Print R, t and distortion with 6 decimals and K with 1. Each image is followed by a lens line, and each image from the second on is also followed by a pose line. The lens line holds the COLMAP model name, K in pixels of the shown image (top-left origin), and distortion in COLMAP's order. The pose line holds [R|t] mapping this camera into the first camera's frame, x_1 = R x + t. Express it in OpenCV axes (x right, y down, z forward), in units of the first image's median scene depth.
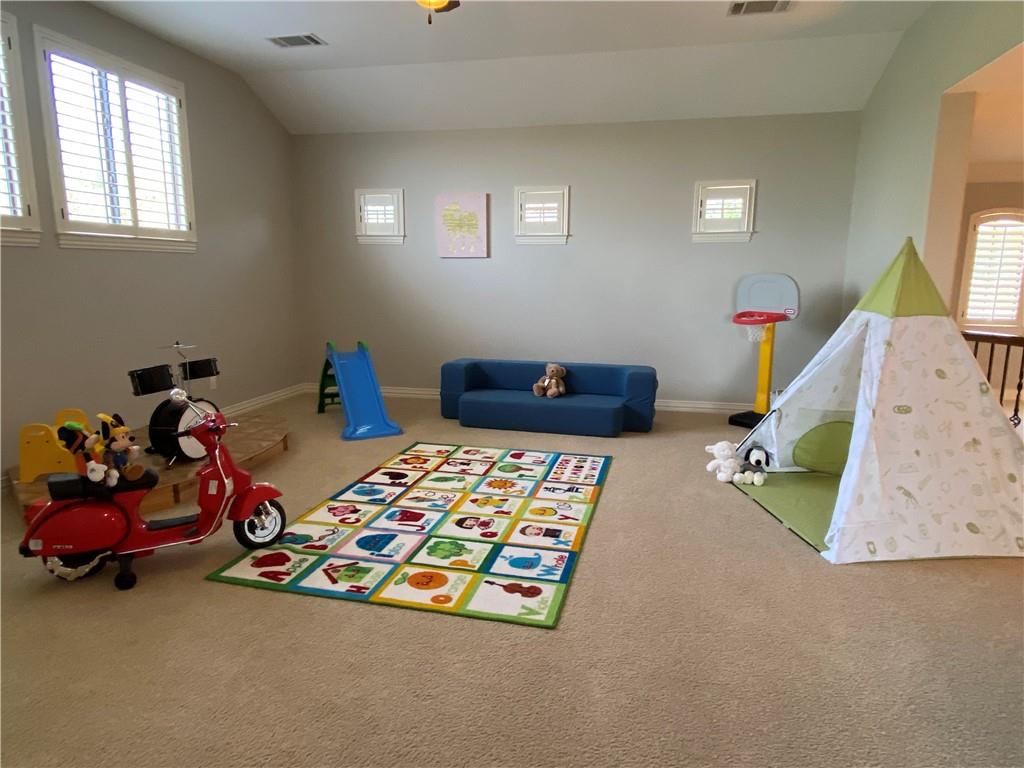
lens RADIAL K [[614.0, 0, 513.6], [0, 614.0, 388.4], [0, 0, 1]] dist [0.052468, -0.000473]
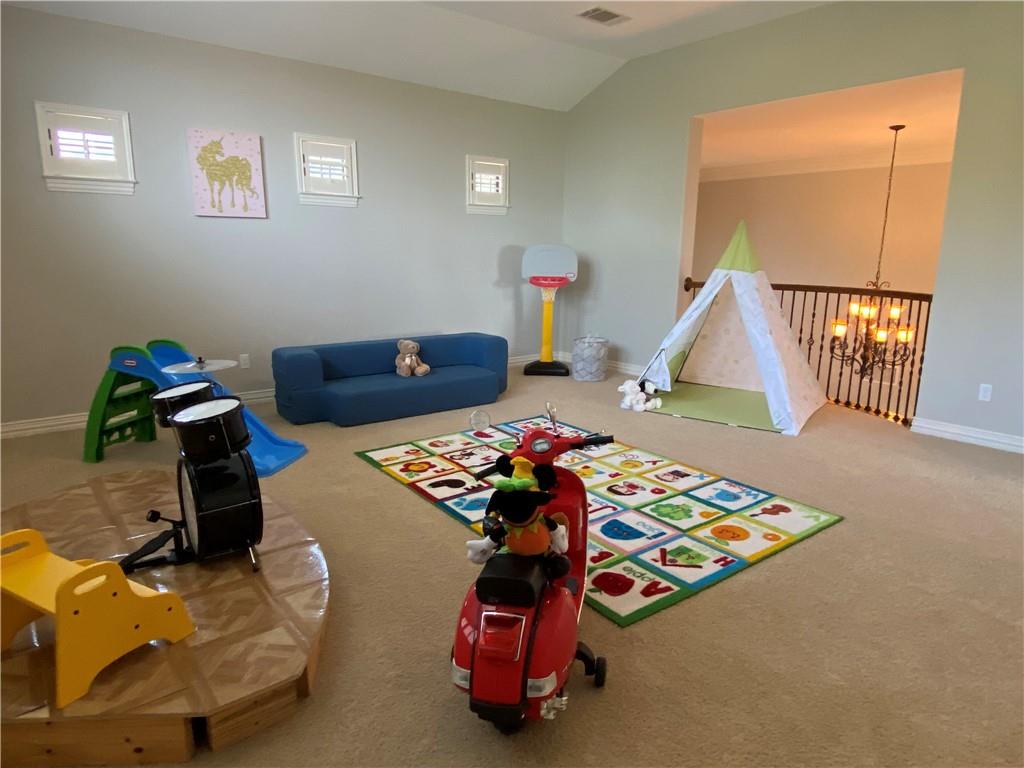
lens RADIAL K [[623.3, 0, 513.3], [0, 623.3, 380.5], [0, 0, 1]] dist [0.029289, -0.009287]
pose [[0.633978, -0.161416, 0.756318, -0.821545], [0.138786, 0.985845, 0.094065, -0.068329], [-0.760796, 0.045331, 0.647406, 0.421902]]
